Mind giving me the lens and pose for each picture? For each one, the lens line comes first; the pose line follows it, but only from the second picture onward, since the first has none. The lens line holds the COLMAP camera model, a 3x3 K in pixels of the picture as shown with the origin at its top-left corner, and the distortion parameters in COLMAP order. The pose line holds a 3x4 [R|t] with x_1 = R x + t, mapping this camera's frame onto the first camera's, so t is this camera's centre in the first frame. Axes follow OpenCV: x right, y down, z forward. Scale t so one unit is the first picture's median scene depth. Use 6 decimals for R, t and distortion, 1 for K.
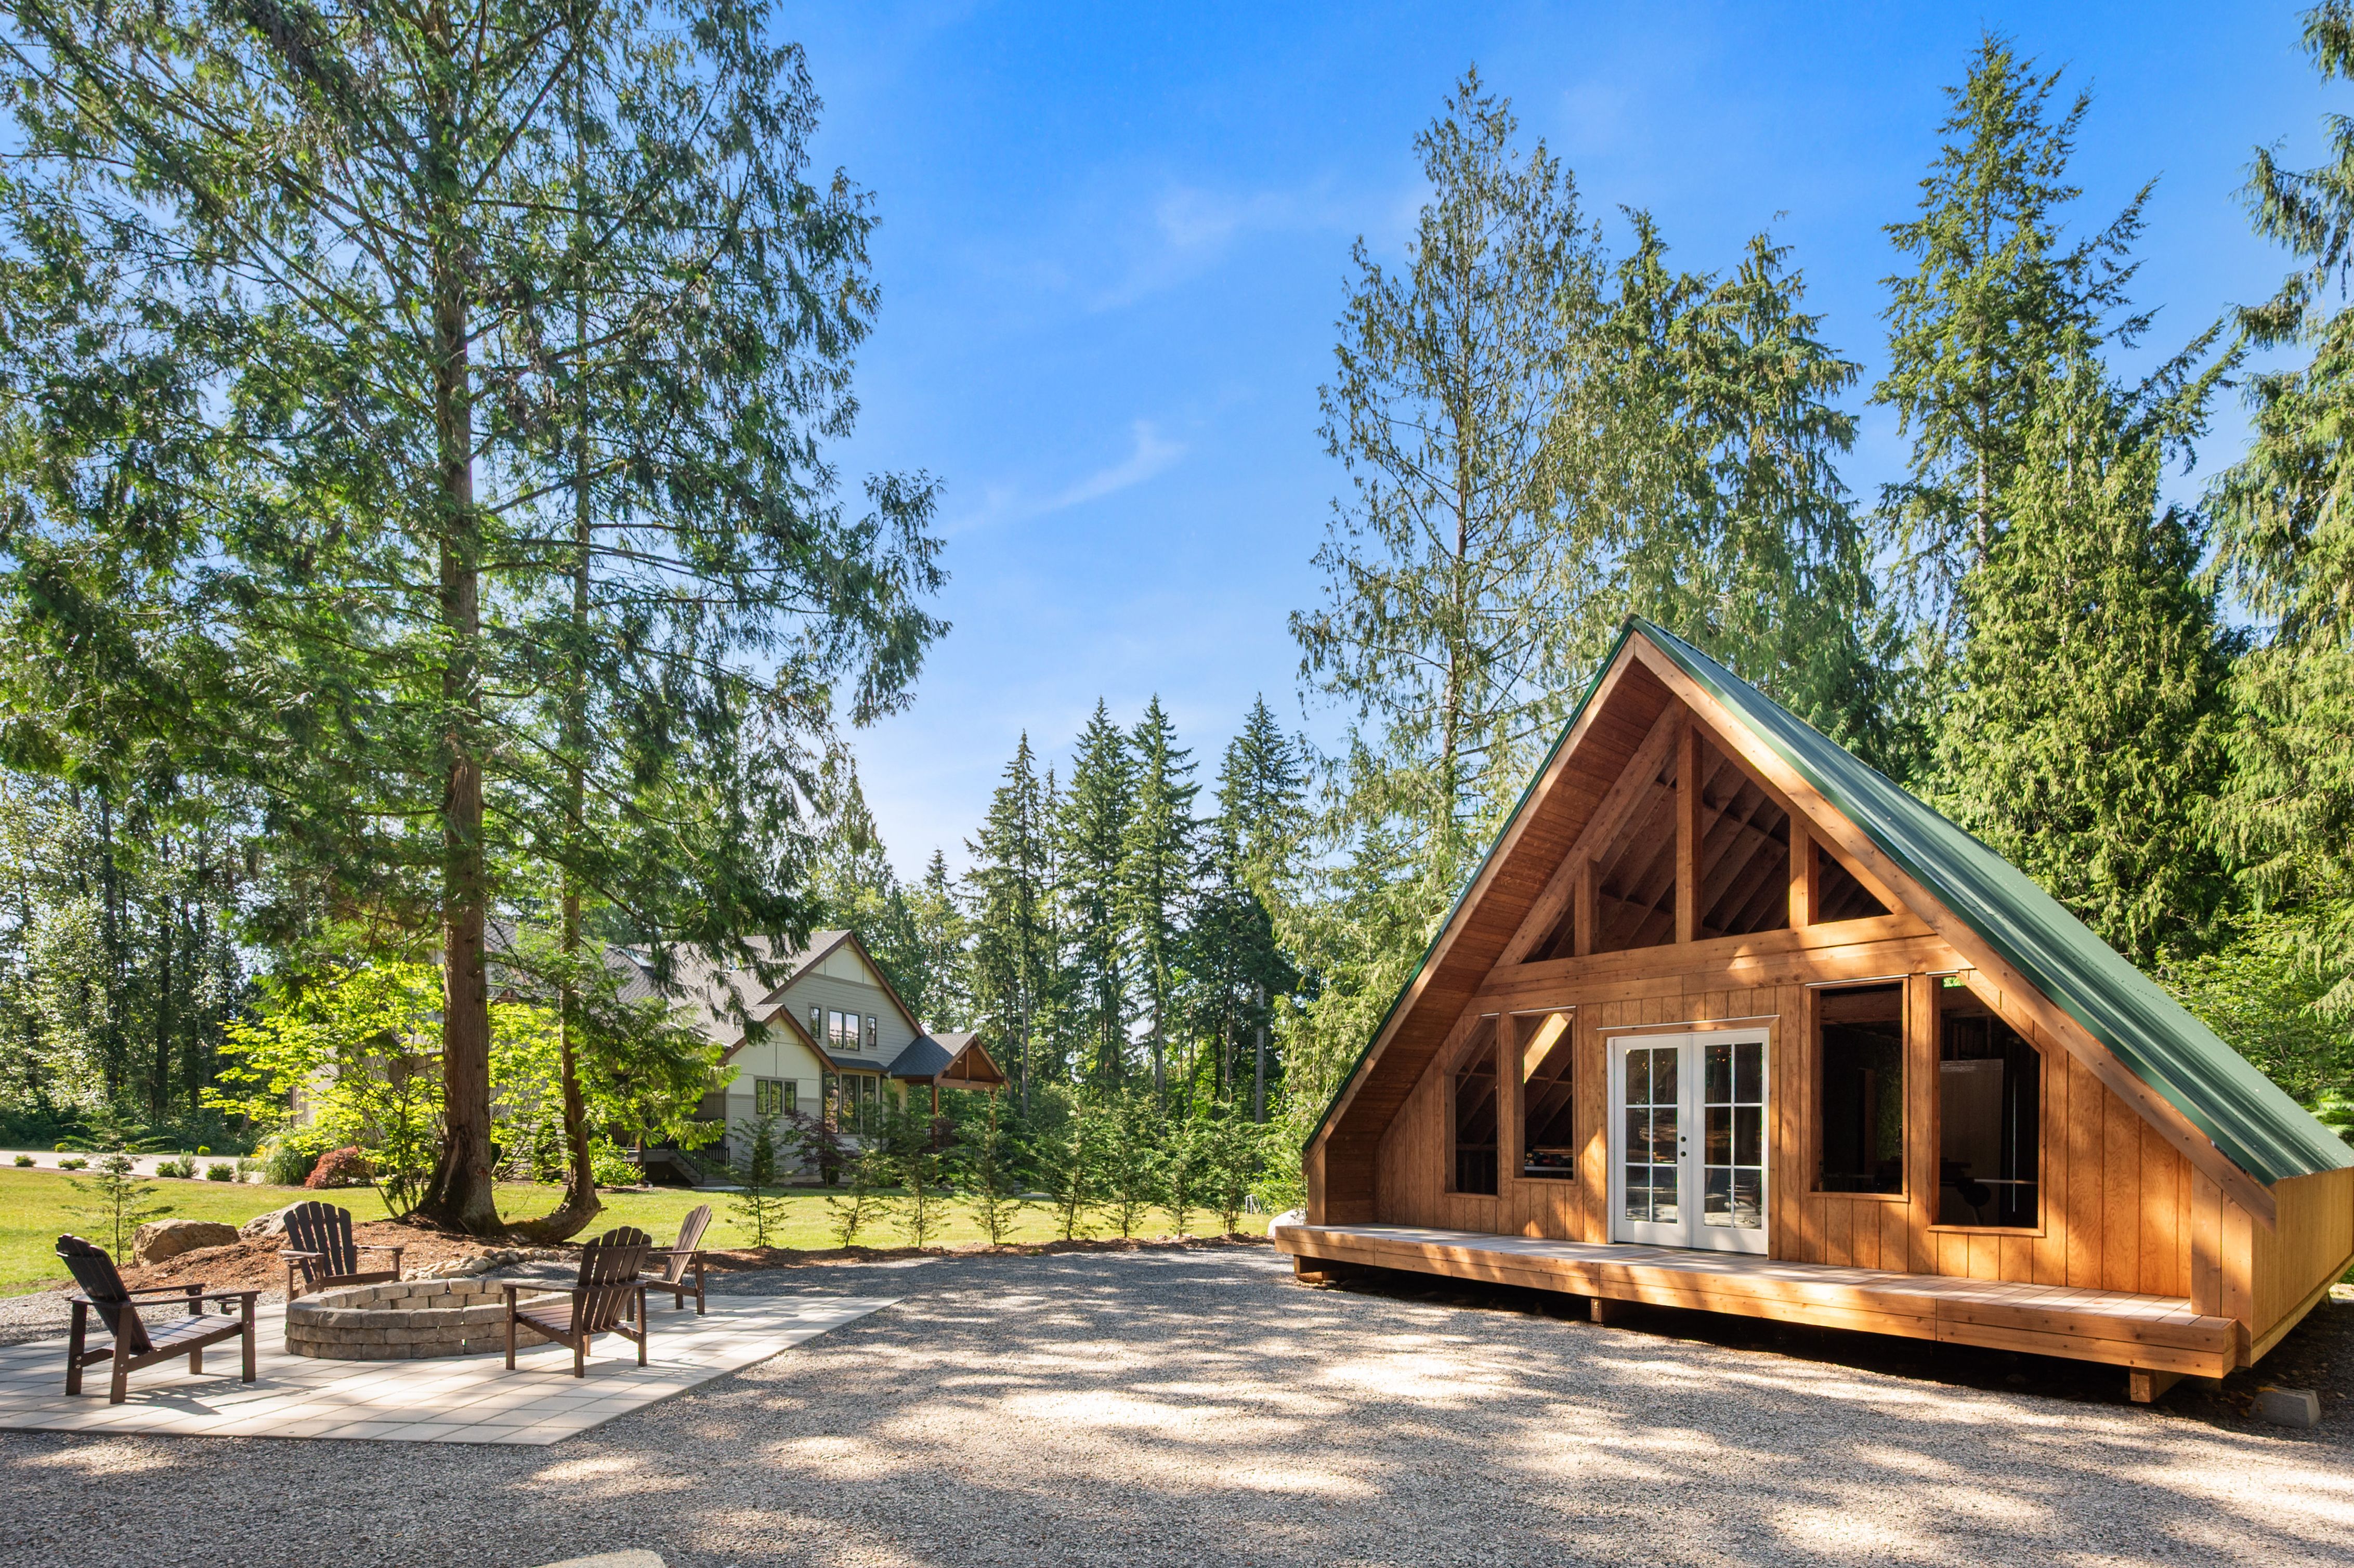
lens RADIAL K [[1006.0, 0, 1177.0], [0, 1006.0, 748.6], [0, 0, 1]] dist [0.017005, -0.000136]
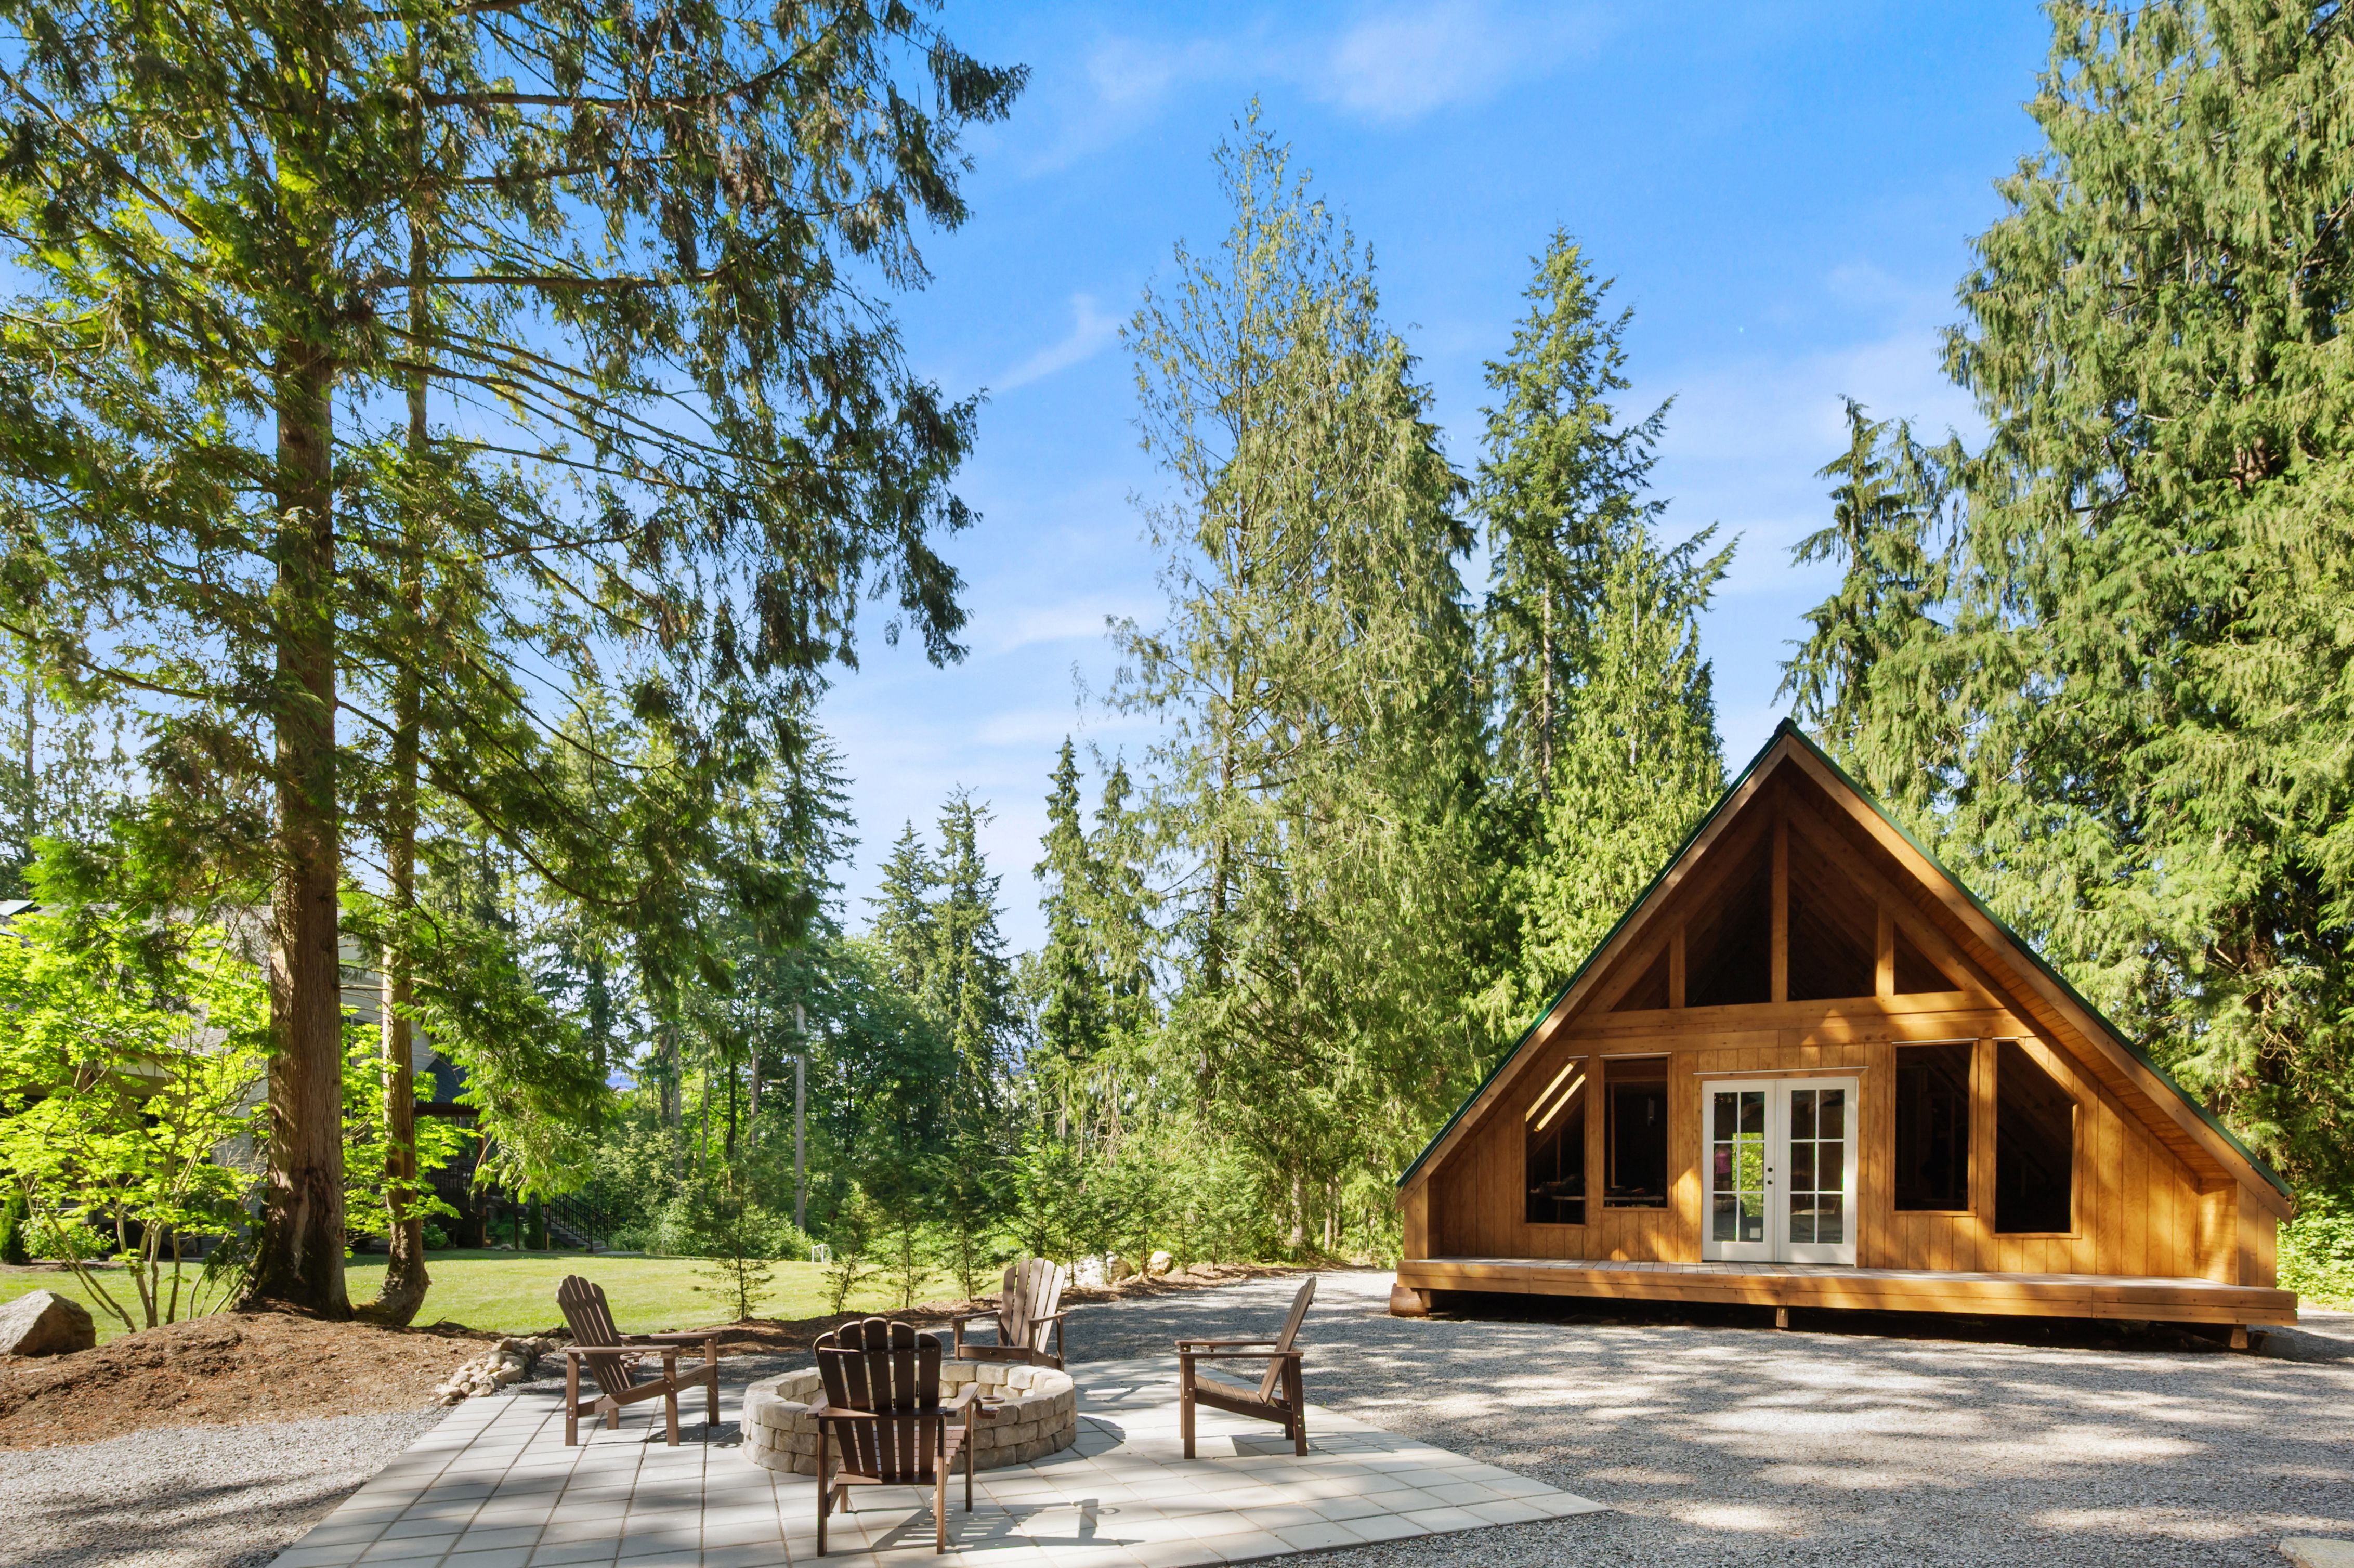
lens RADIAL K [[1092.3, 0, 1177.0], [0, 1092.3, 784.0], [0, 0, 1]] dist [0.009873, -0.000100]
pose [[0.905028, 0.132951, 0.404039, -0.681135], [-0.142234, 0.989808, -0.007105, 0.052401], [-0.400865, -0.051038, 0.914714, 0.142457]]
